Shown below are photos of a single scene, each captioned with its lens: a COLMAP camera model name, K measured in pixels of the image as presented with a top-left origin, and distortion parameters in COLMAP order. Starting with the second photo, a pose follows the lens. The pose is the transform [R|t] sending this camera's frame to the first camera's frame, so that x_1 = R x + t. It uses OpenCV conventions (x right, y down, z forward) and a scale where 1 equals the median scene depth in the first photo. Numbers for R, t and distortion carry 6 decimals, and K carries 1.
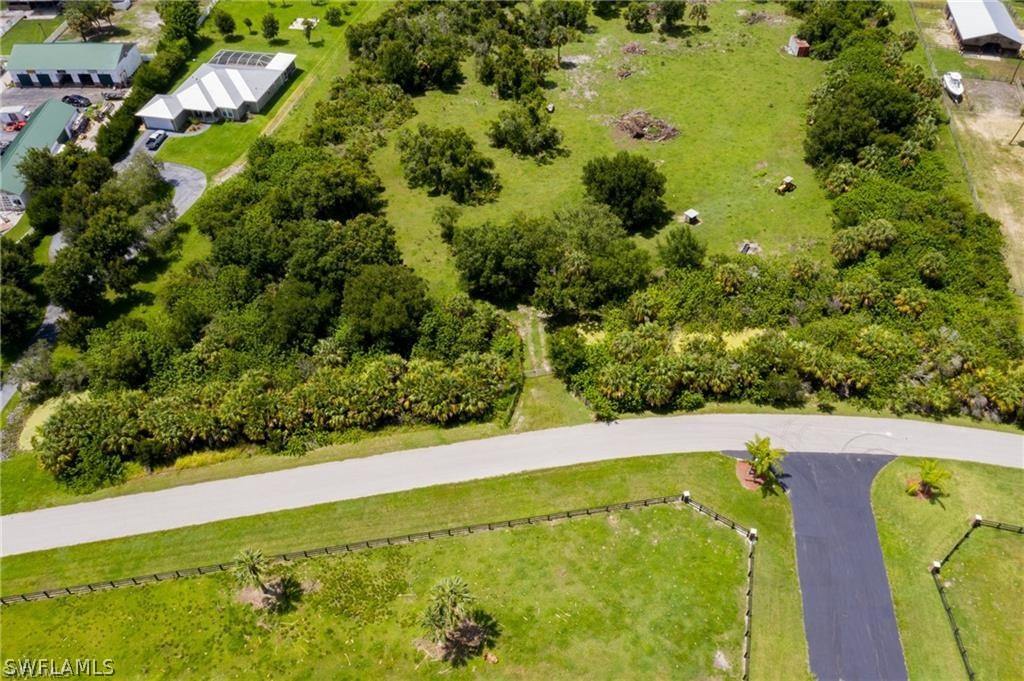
lens RADIAL K [[815.7, 0, 513.2], [0, 815.7, 341.3], [0, 0, 1]] dist [-0.009490, 0.004100]
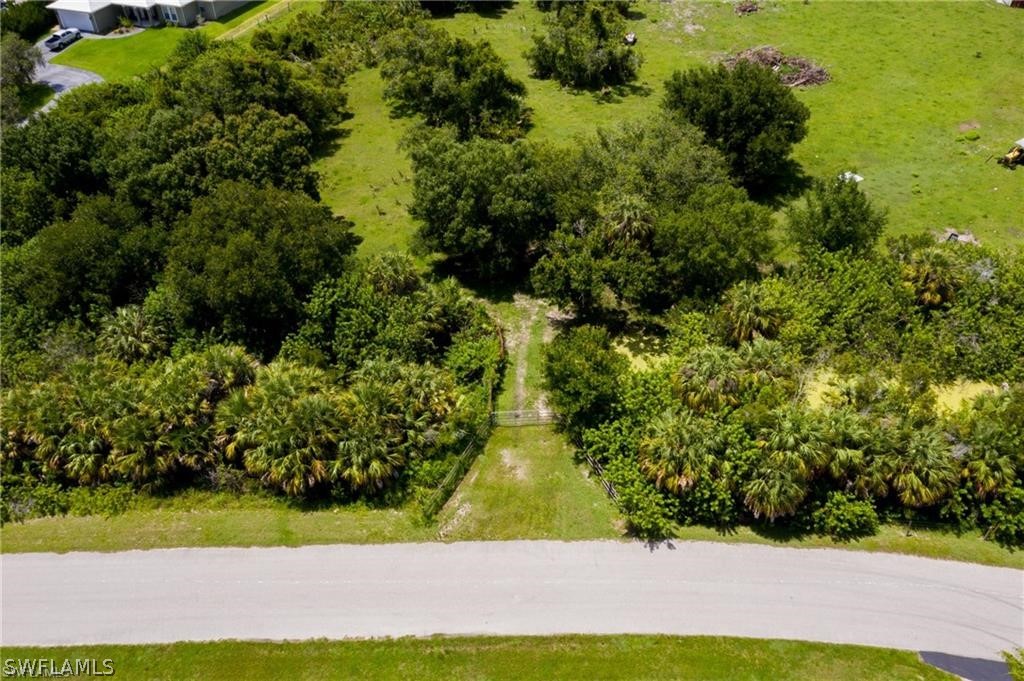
lens RADIAL K [[815.7, 0, 509.9], [0, 815.7, 339.1], [0, 0, 1]] dist [-0.009490, 0.004100]
pose [[0.987631, 0.101891, -0.119178, 0.074421], [-0.111549, 0.990742, -0.077379, 0.029481], [0.110190, 0.089716, 0.989853, 0.493334]]
